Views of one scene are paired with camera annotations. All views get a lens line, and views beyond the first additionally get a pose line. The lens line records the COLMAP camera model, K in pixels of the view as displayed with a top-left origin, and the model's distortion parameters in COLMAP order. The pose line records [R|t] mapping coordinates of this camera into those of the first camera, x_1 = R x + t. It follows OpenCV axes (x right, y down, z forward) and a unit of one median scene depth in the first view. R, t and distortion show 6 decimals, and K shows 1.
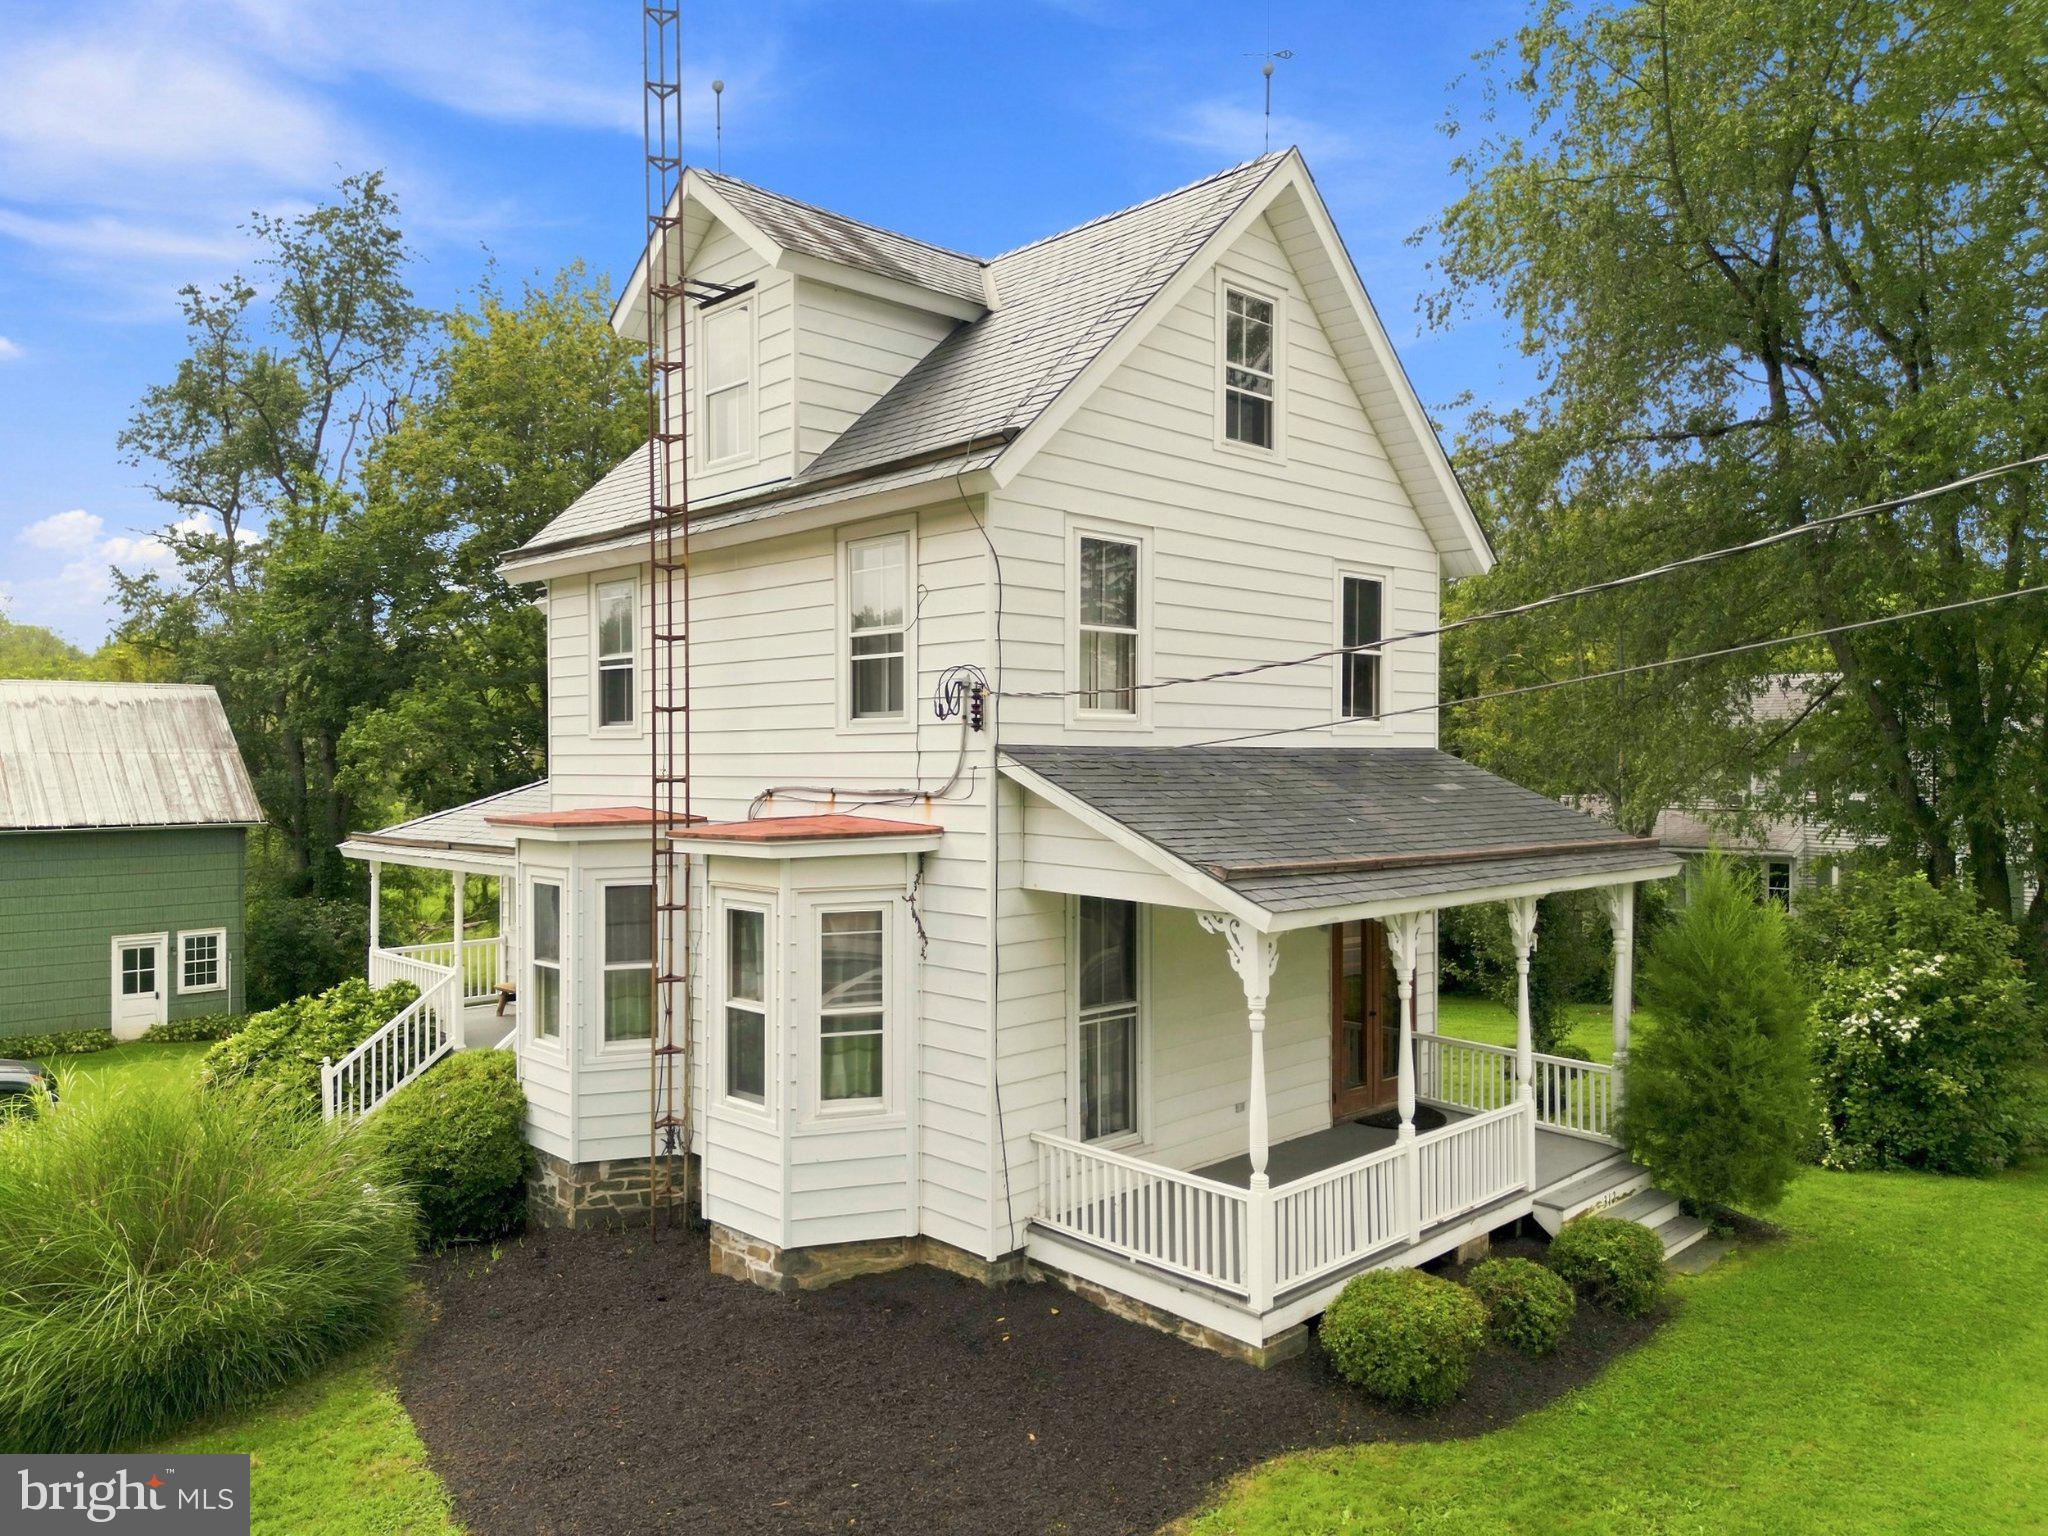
lens RADIAL K [[1404.1, 0, 1024.0], [0, 1404.1, 768.0], [0, 0, 1]] dist [0.025001, 0.000370]
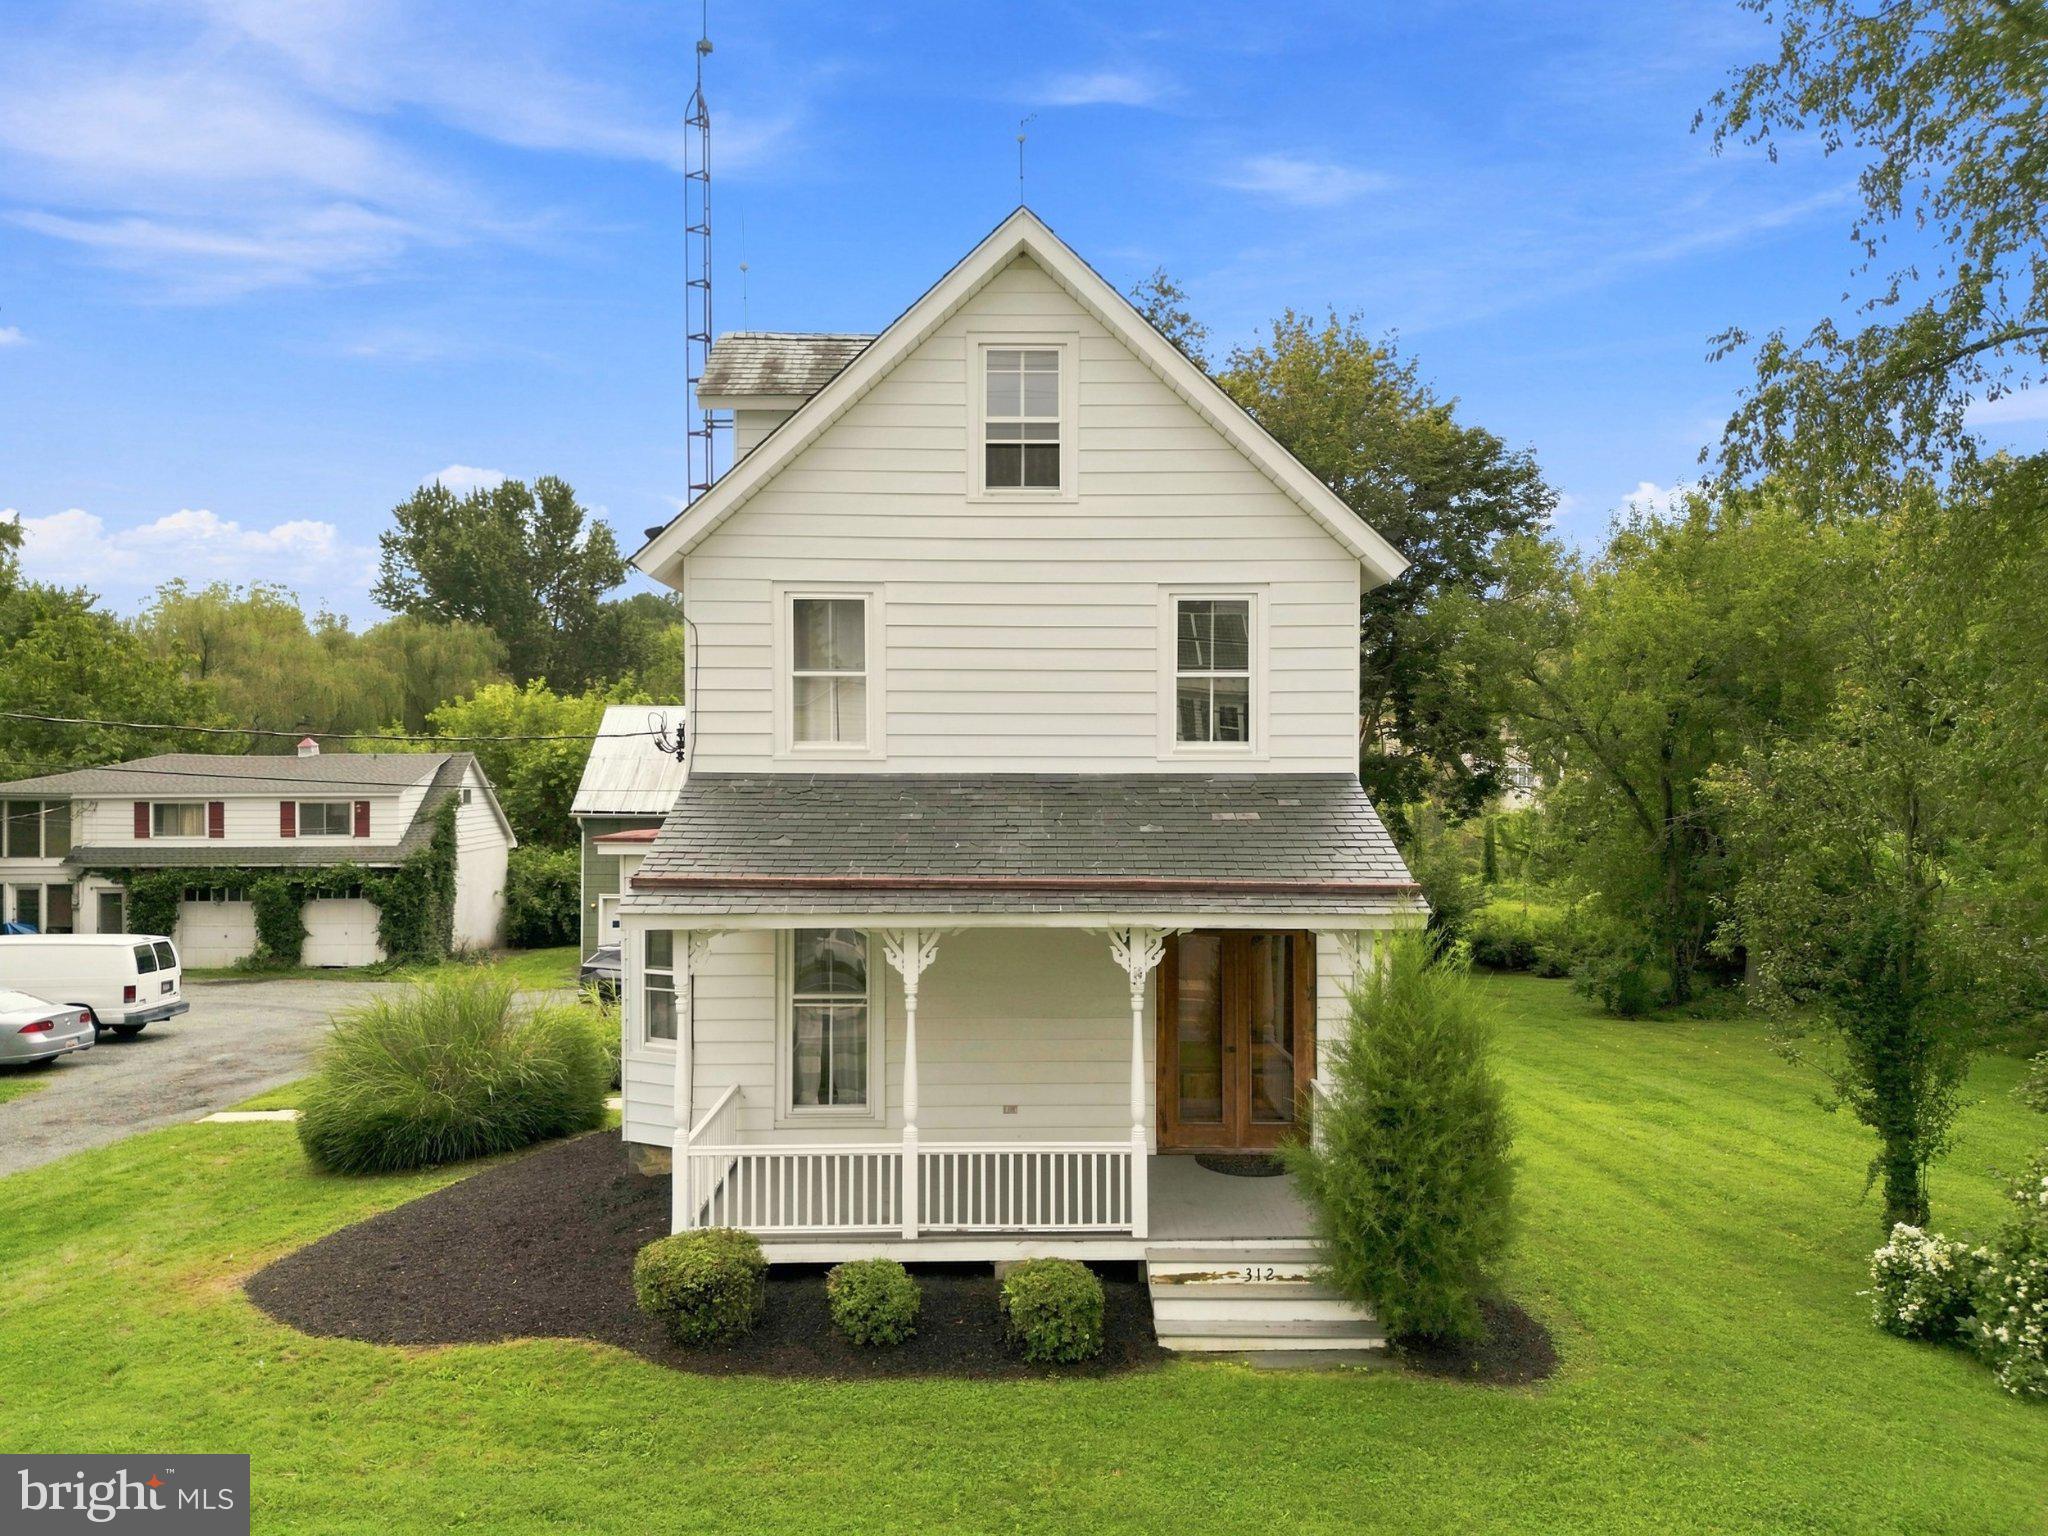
lens RADIAL K [[1404.1, 0, 1024.0], [0, 1404.1, 768.0], [0, 0, 1]] dist [0.025001, 0.000370]
pose [[0.736668, 0.005294, -0.676234, 0.896730], [-0.007310, 0.999973, -0.000135, -0.019535], [0.676215, 0.005043, 0.736687, 0.222409]]
